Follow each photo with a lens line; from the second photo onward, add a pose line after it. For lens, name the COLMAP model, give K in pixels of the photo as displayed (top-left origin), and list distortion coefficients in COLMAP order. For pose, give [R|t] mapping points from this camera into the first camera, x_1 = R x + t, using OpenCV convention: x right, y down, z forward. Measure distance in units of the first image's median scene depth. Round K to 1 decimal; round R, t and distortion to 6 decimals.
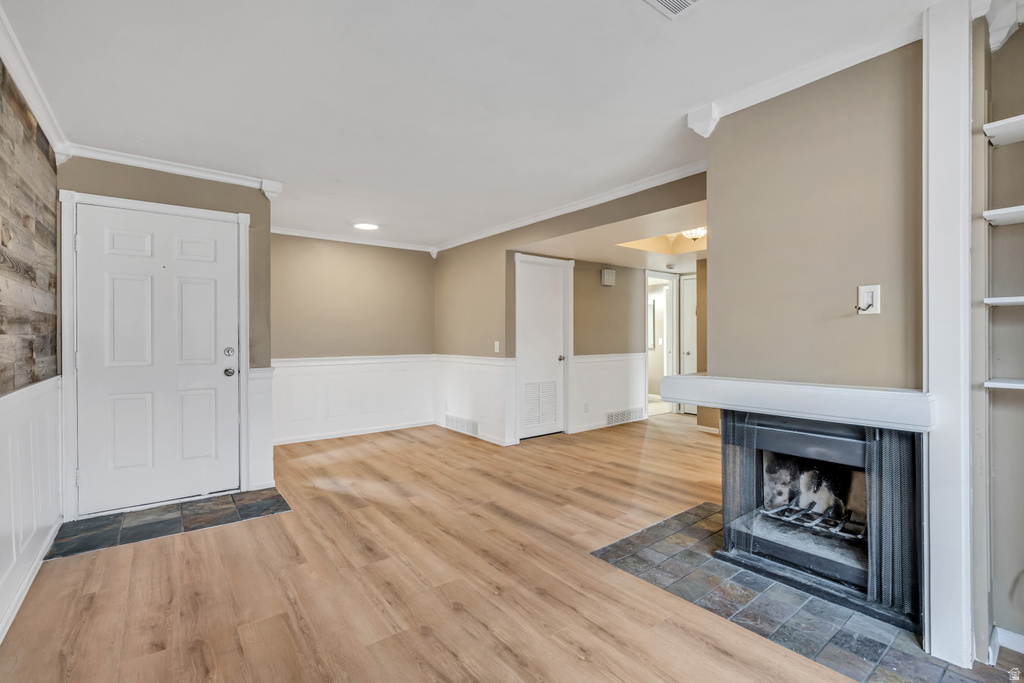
lens RADIAL K [[458.2, 0, 511.1], [0, 458.2, 338.4], [0, 0, 1]] dist [-0.013530, 0.001108]
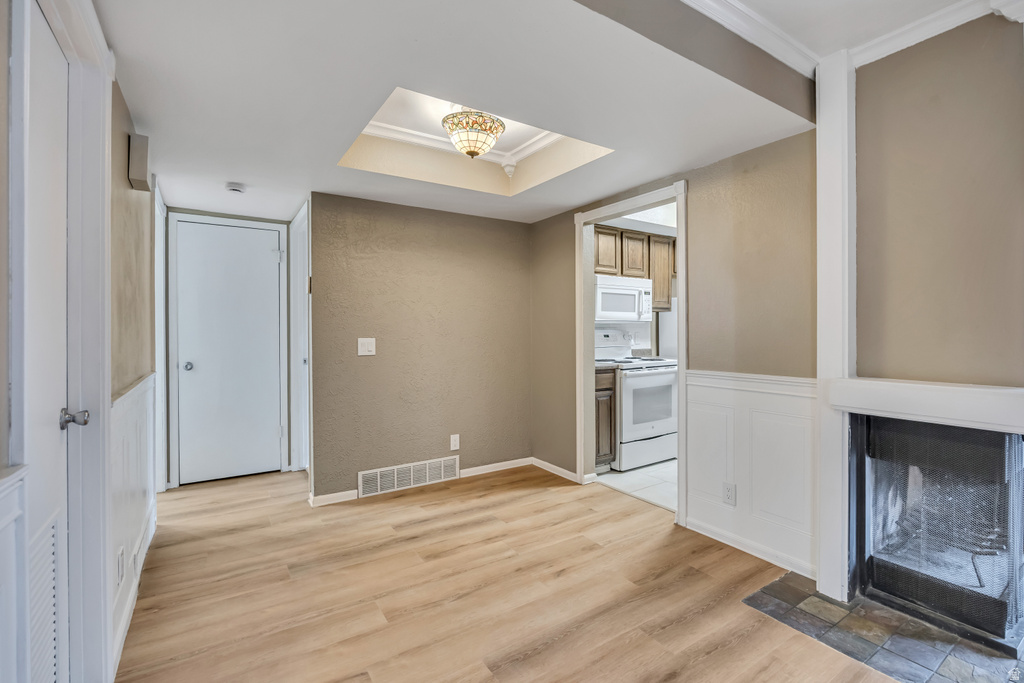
lens RADIAL K [[458.2, 0, 509.9], [0, 458.2, 334.7], [0, 0, 1]] dist [-0.013530, 0.001108]
pose [[0.075712, -0.003925, 0.997122, -0.208663], [0.009766, 0.999947, 0.003195, -0.002301], [-0.997082, 0.009496, 0.075746, 1.337154]]
